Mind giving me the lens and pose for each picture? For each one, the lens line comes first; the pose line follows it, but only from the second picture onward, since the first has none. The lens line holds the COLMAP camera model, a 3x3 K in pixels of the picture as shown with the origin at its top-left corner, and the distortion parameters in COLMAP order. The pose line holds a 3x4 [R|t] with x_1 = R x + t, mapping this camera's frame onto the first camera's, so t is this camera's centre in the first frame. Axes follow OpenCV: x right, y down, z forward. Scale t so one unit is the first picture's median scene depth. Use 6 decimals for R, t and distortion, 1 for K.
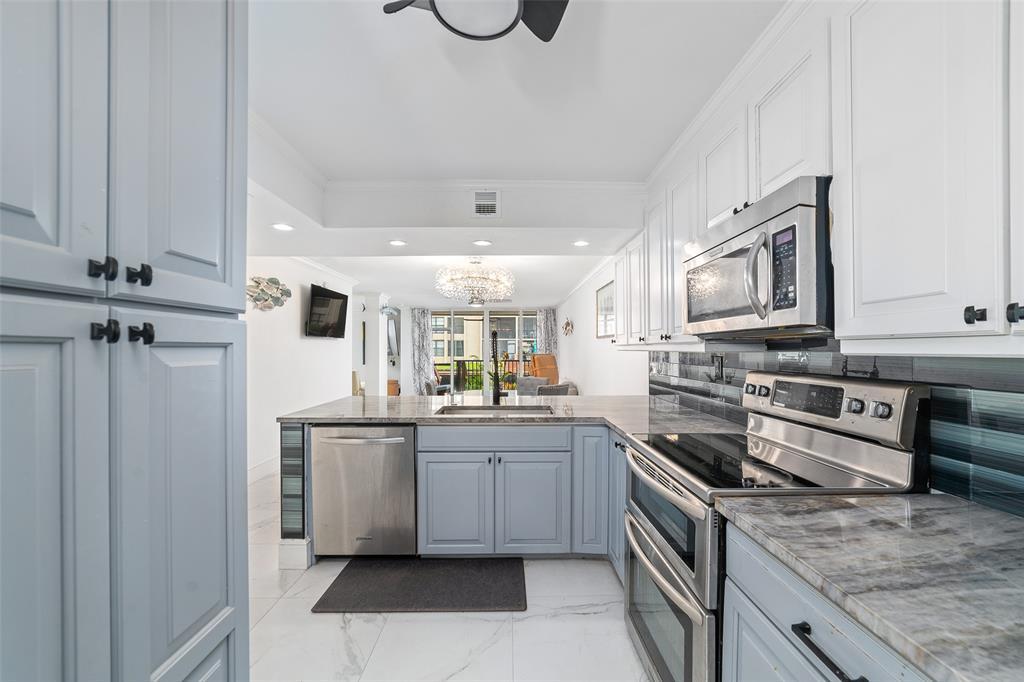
lens RADIAL K [[397.4, 0, 514.5], [0, 397.4, 348.0], [0, 0, 1]] dist [-0.001245, 0.000545]
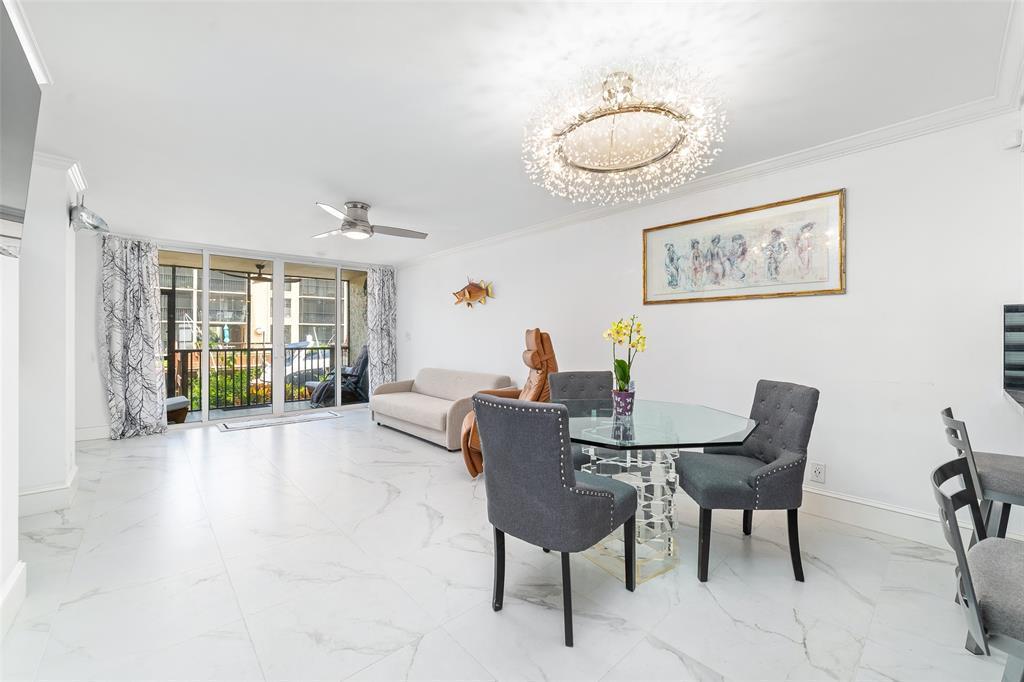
lens RADIAL K [[397.4, 0, 502.1], [0, 397.4, 336.2], [0, 0, 1]] dist [-0.001245, 0.000545]
pose [[0.757784, -0.003330, 0.652497, -0.208676], [0.000200, 0.999988, 0.004871, 0.012950], [-0.652505, -0.003560, 0.757776, 0.359887]]
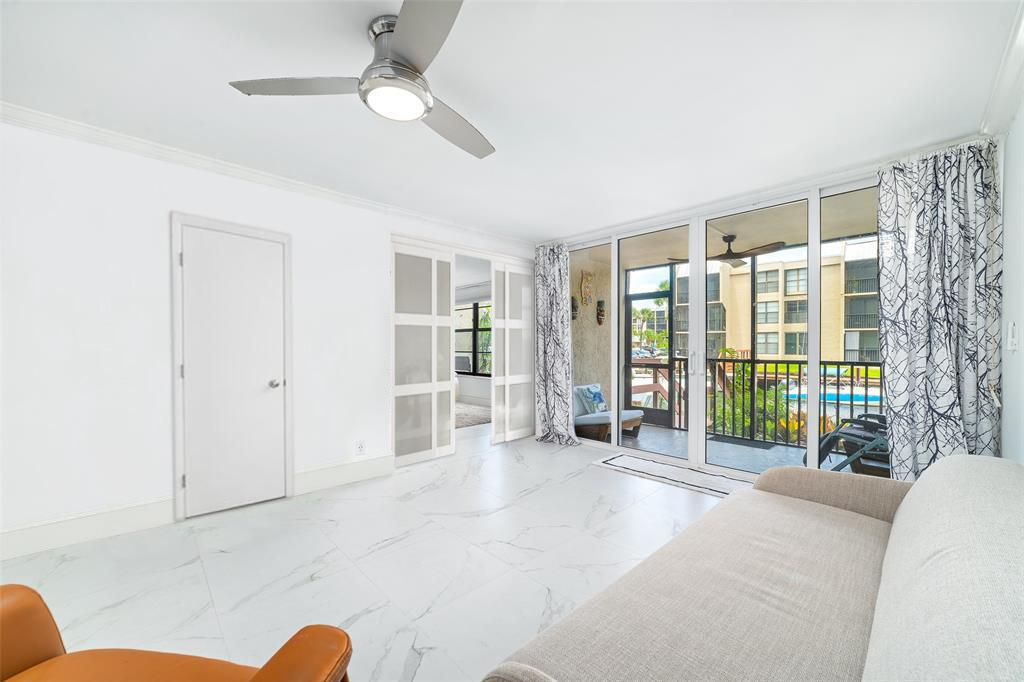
lens RADIAL K [[397.4, 0, 516.7], [0, 397.4, 346.8], [0, 0, 1]] dist [-0.001245, 0.000545]
pose [[0.691578, -0.000779, -0.722302, 0.079262], [0.002849, 0.999995, 0.001650, 0.020526], [0.722297, -0.003199, 0.691576, 0.646406]]
